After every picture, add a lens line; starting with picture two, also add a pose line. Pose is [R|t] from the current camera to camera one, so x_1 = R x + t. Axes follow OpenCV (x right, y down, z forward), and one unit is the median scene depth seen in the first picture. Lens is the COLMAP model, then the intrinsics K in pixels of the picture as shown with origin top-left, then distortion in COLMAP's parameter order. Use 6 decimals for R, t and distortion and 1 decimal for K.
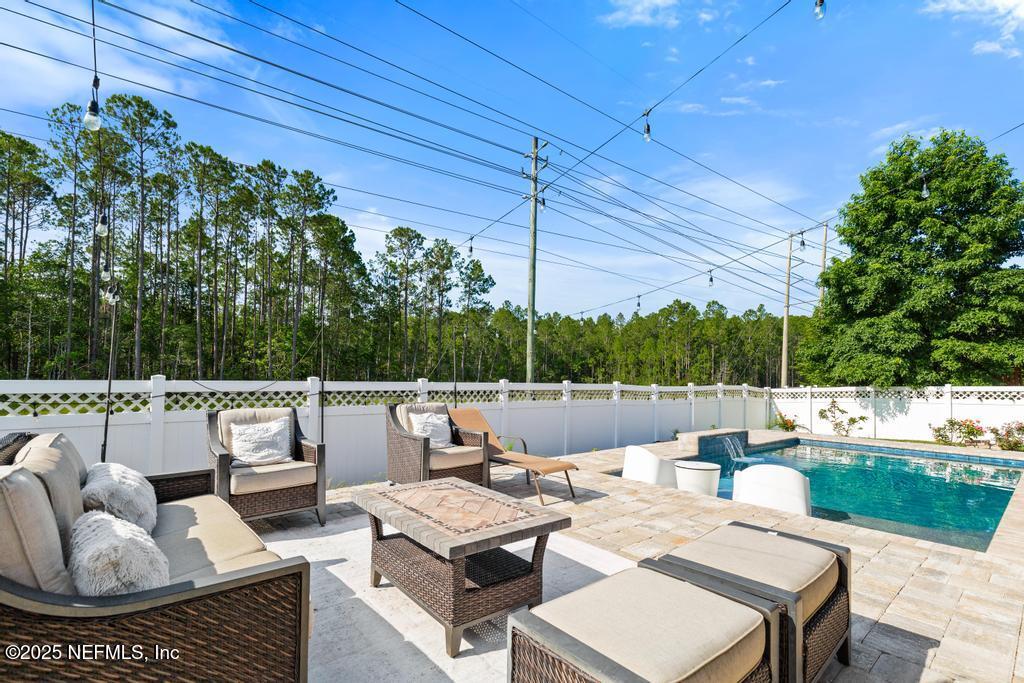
lens RADIAL K [[471.1, 0, 516.1], [0, 471.1, 367.4], [0, 0, 1]] dist [0.006496, -0.000773]
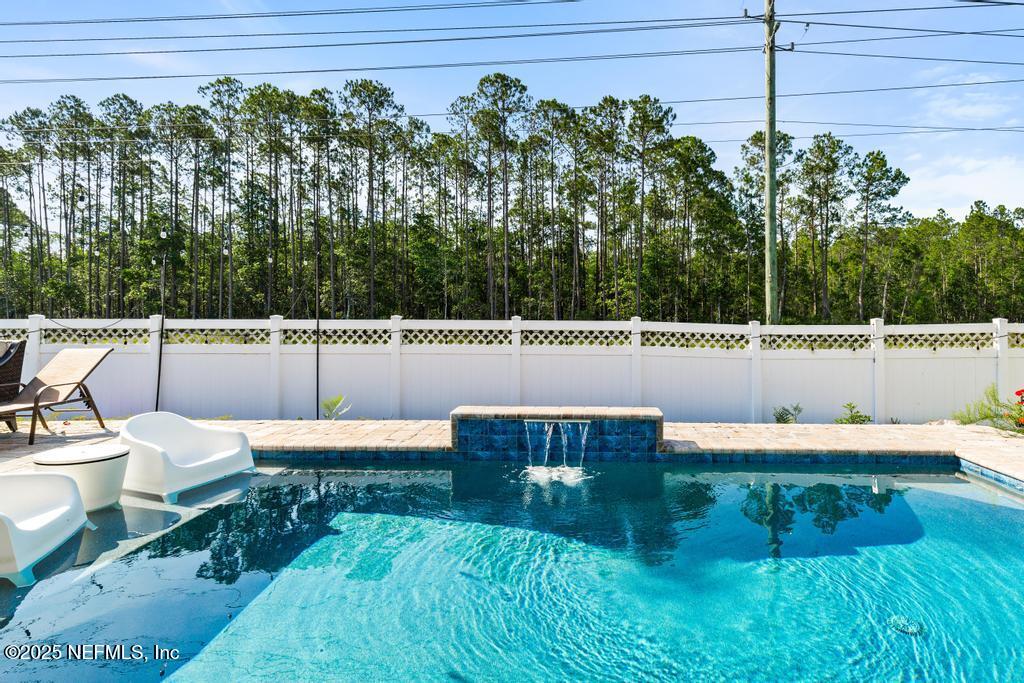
lens RADIAL K [[539.1, 0, 569.0], [0, 539.1, 308.1], [0, 0, 1]] dist [0.004960, 0.000041]
pose [[0.752727, -0.020182, -0.658023, 0.166164], [0.023219, 0.999722, -0.004100, 0.005084], [0.657923, -0.012192, 0.752987, 0.113319]]
